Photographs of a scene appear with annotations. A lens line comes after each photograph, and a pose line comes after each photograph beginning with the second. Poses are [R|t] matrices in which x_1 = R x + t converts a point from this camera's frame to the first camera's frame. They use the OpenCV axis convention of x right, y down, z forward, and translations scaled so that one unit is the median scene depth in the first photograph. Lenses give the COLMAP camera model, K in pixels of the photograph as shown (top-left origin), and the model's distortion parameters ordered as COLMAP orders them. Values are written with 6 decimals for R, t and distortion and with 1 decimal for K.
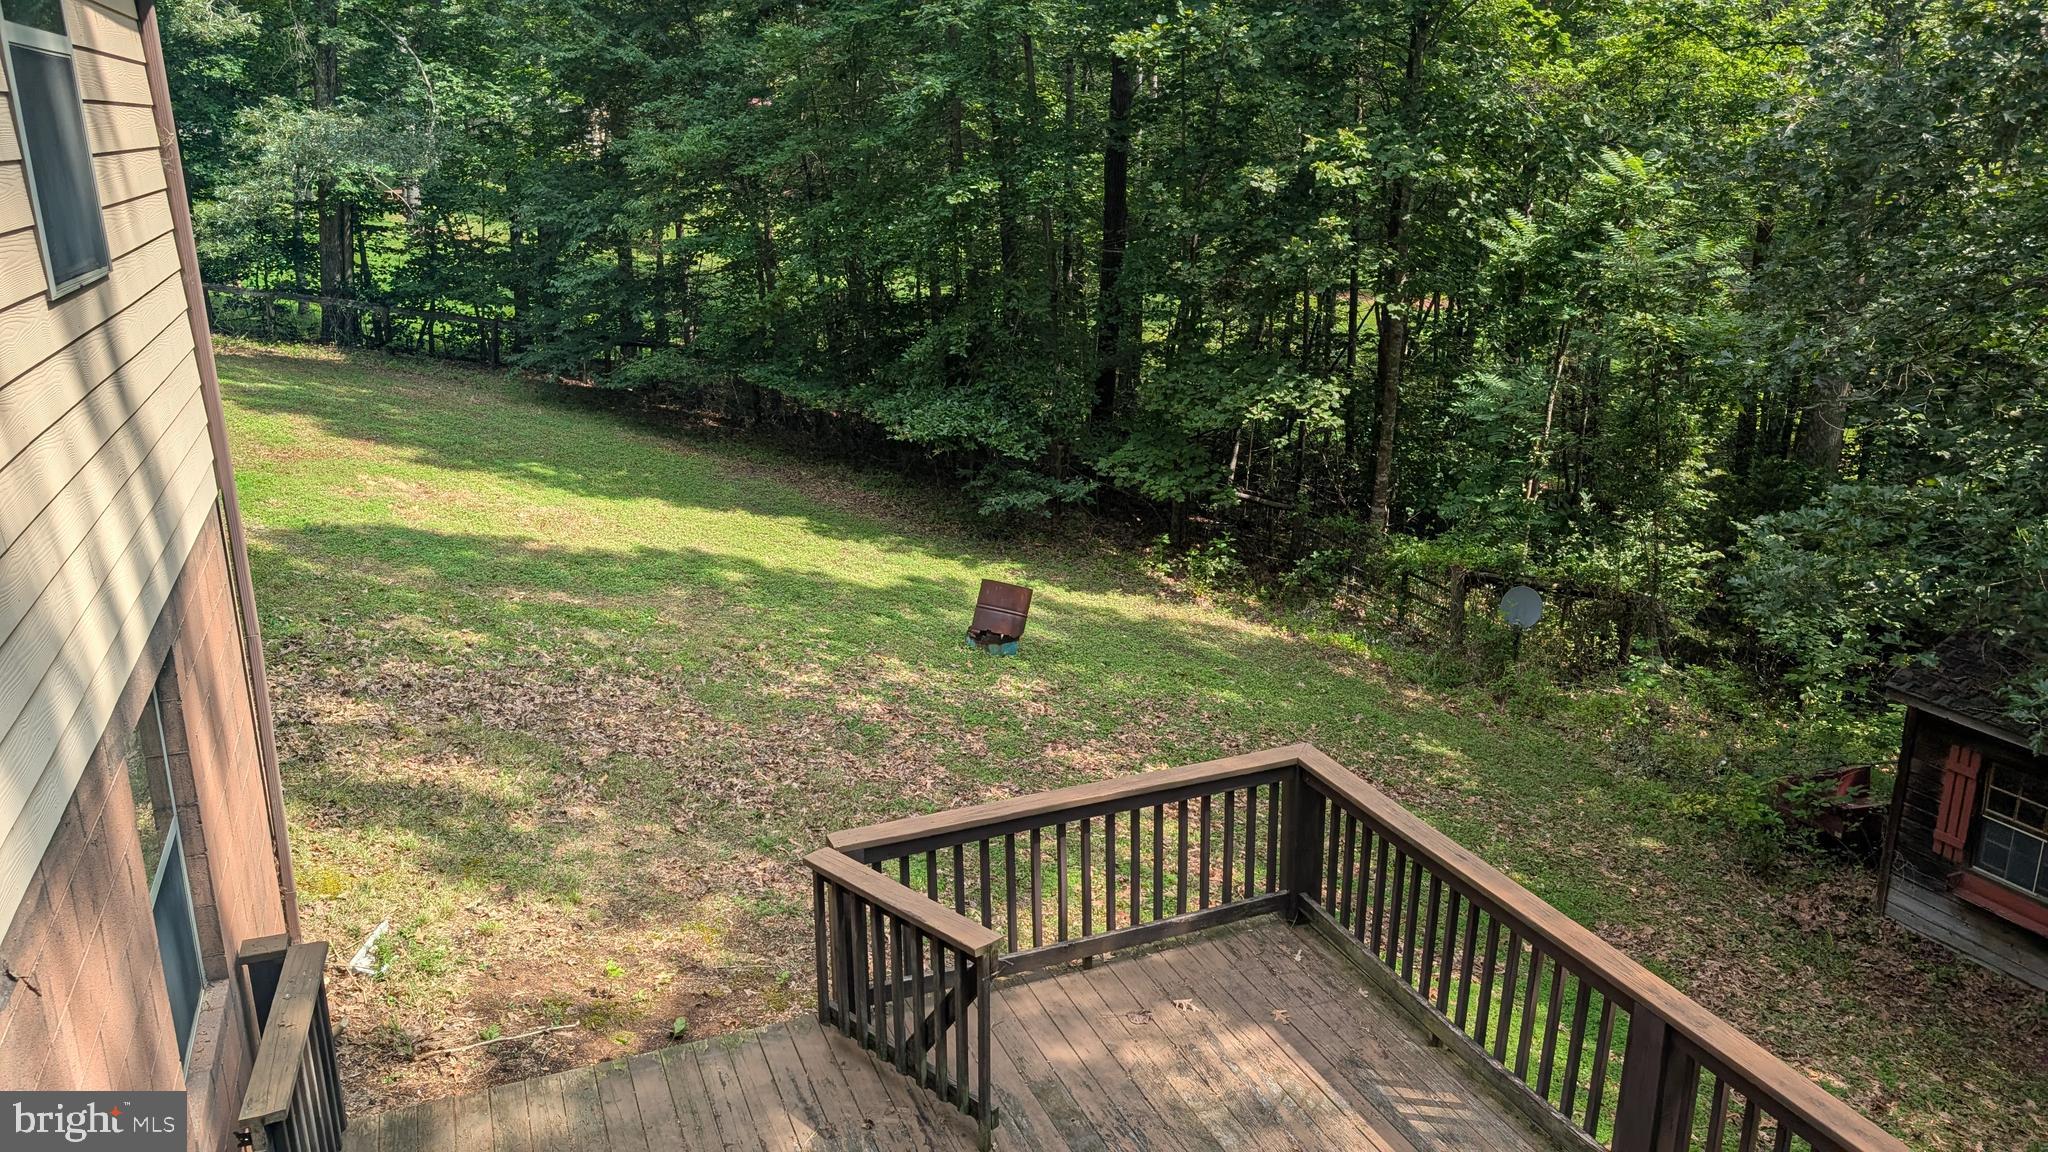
lens RADIAL K [[1513.7, 0, 1033.6], [0, 1513.7, 582.8], [0, 0, 1]] dist [0.013239, 0.010670]
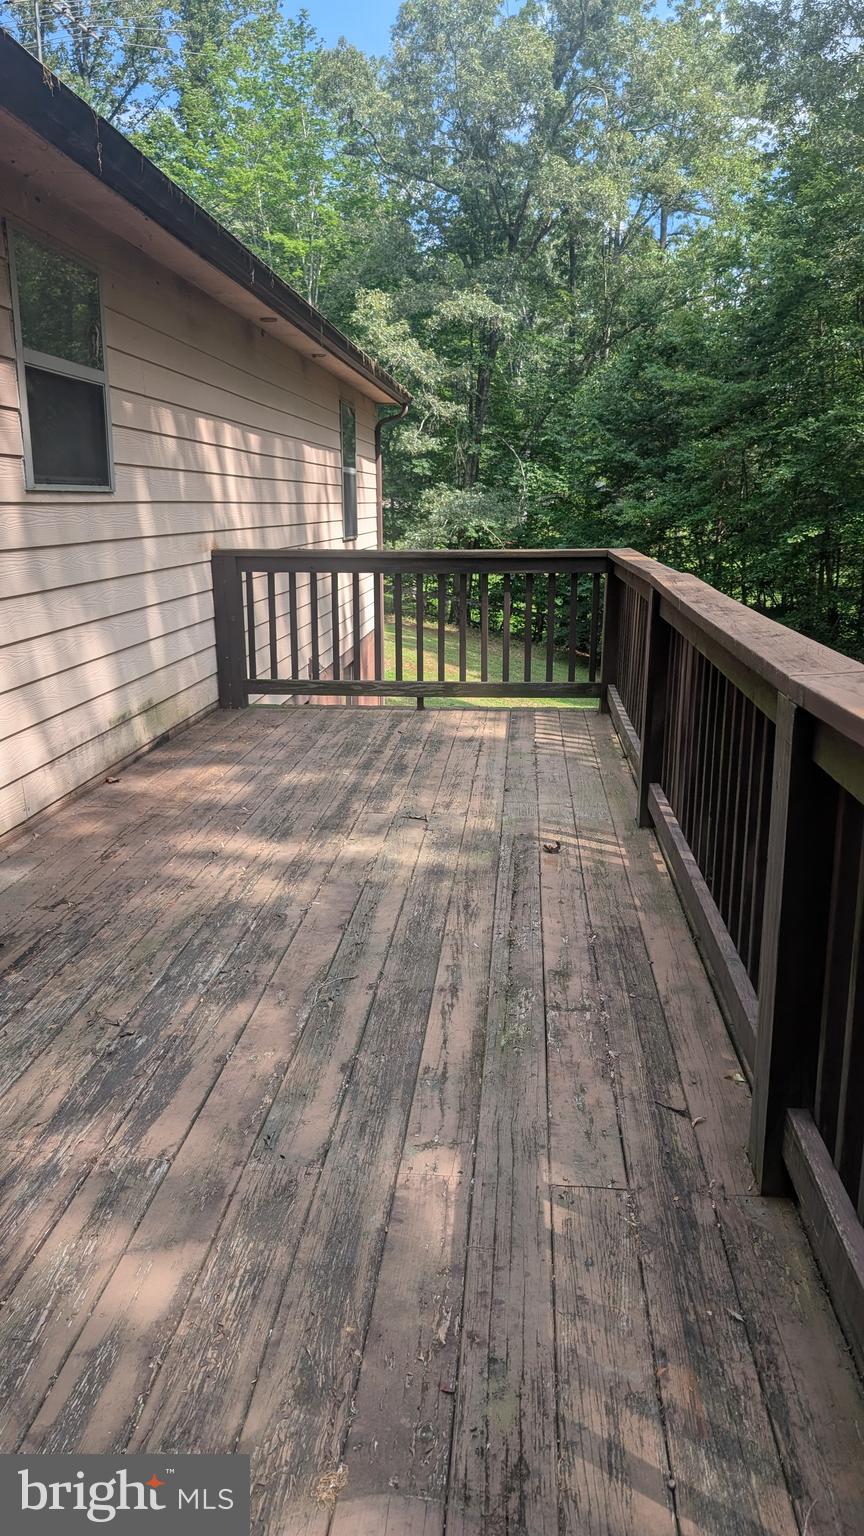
lens RADIAL K [[1135.3, 0, 417.1], [0, 1135.3, 764.0], [0, 0, 1]] dist [0.013239, 0.010670]
pose [[0.888915, 0.105297, -0.445806, 0.103739], [-0.134026, 0.990418, -0.033310, 0.054542], [0.438027, 0.089359, 0.894510, -0.173395]]
